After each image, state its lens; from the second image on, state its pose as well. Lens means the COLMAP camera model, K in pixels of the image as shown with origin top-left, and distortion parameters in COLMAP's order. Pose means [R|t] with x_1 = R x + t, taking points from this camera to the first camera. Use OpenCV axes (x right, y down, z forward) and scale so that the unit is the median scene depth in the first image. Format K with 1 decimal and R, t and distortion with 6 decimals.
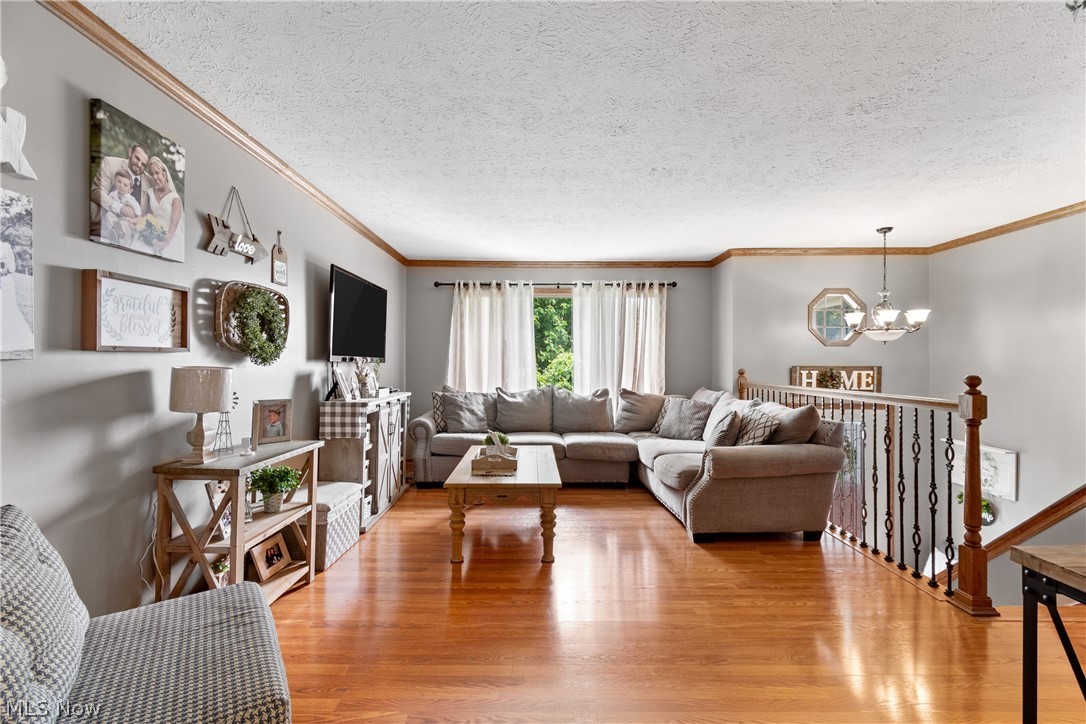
lens RADIAL K [[473.0, 0, 540.2], [0, 473.0, 364.9], [0, 0, 1]] dist [0.005014, -0.003514]
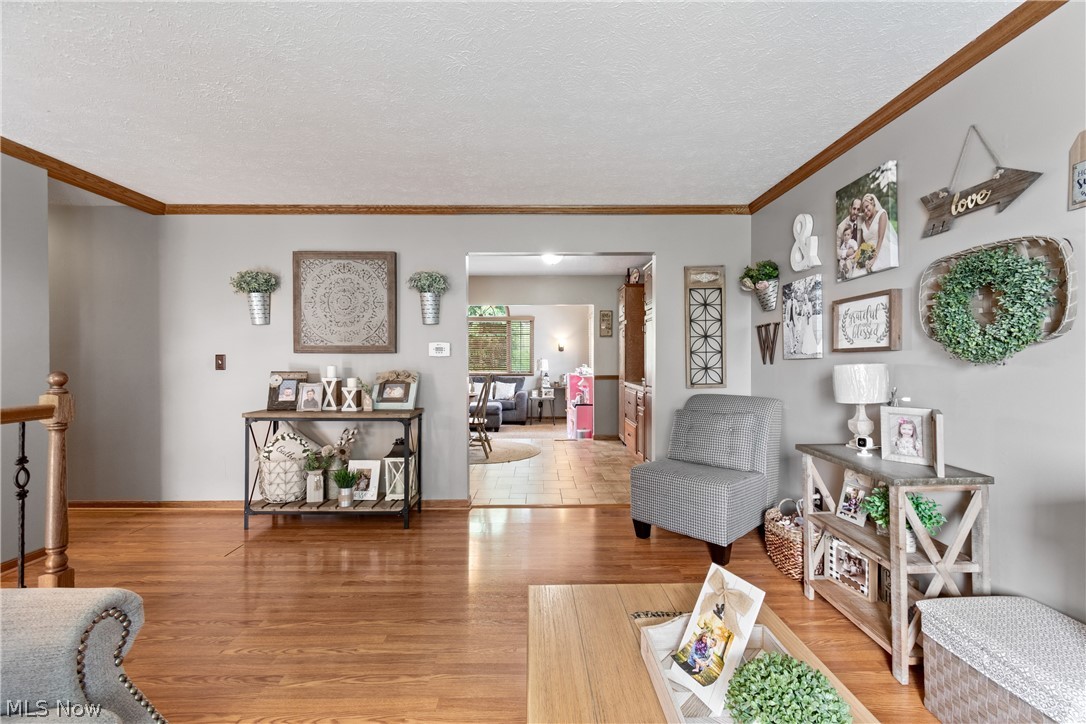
lens RADIAL K [[473.0, 0, 541.8], [0, 473.0, 357.5], [0, 0, 1]] dist [0.005014, -0.003514]
pose [[-0.999926, -0.005213, -0.011013, 0.024241], [-0.005233, 0.999985, 0.001730, -0.003835], [0.011004, 0.001787, -0.999938, 1.021066]]
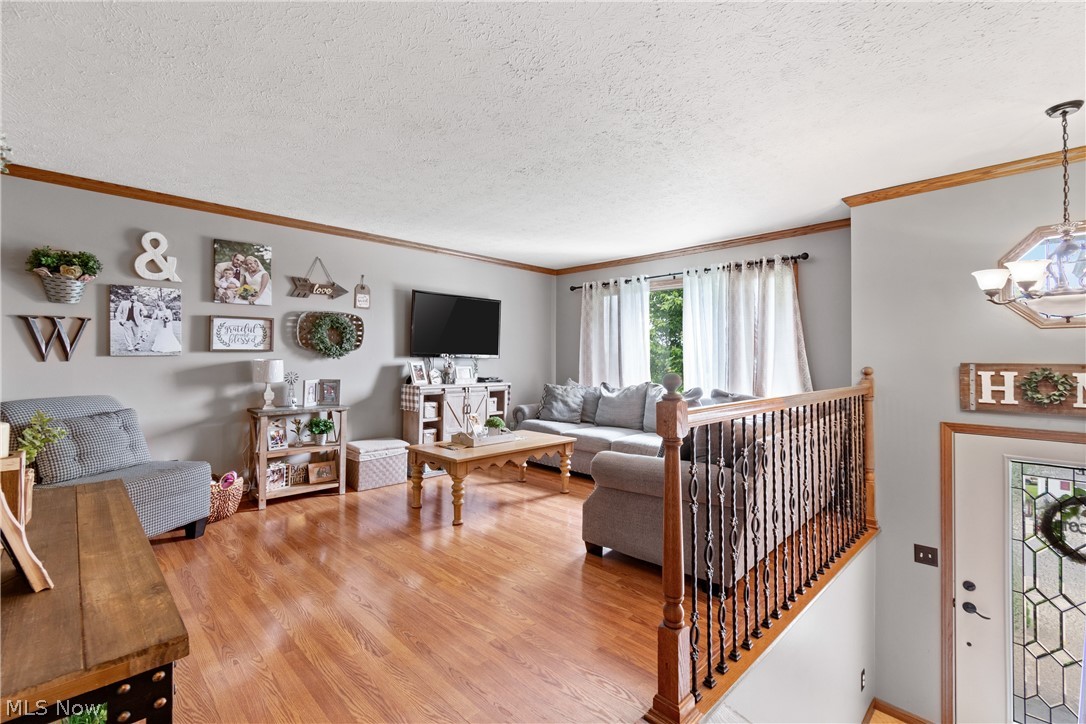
lens RADIAL K [[473.0, 0, 539.4], [0, 473.0, 352.7], [0, 0, 1]] dist [0.005014, -0.003514]
pose [[0.704411, -0.009483, -0.709728, 0.687014], [-0.005317, 0.999812, -0.018637, 0.003491], [0.709772, 0.016901, 0.704229, 0.208127]]
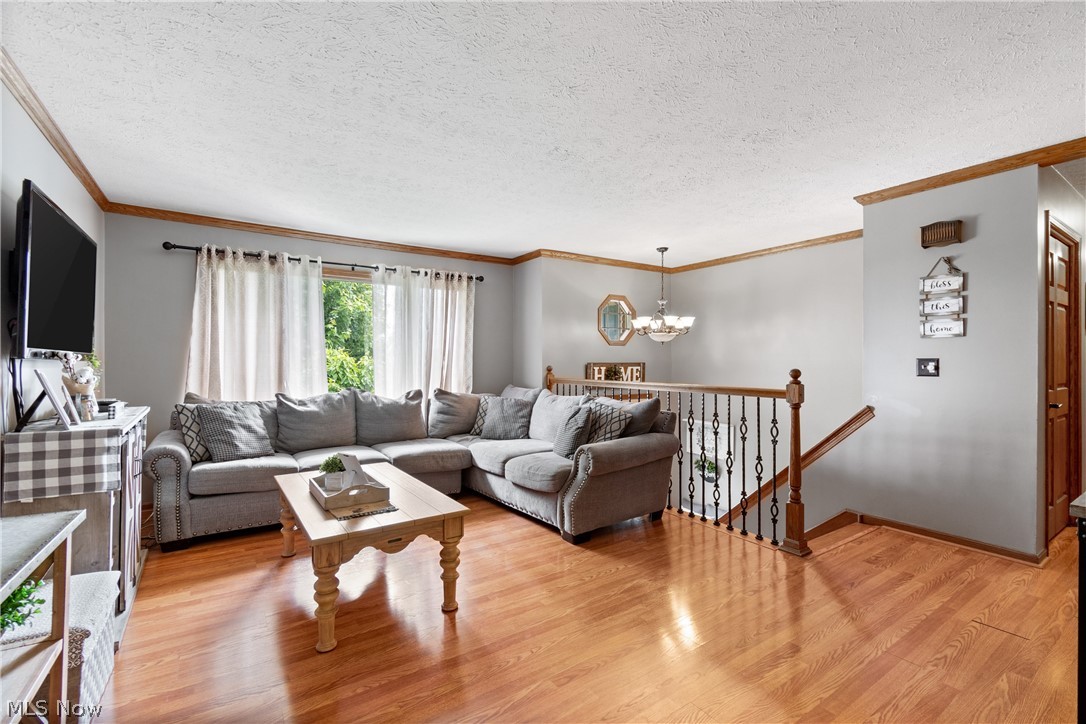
lens RADIAL K [[473.0, 0, 538.9], [0, 473.0, 363.1], [0, 0, 1]] dist [0.005014, -0.003514]
pose [[0.831077, -0.005716, 0.556128, -0.204242], [0.005065, 0.999984, 0.002708, -0.000564], [-0.556134, 0.000567, 0.831092, 0.175439]]
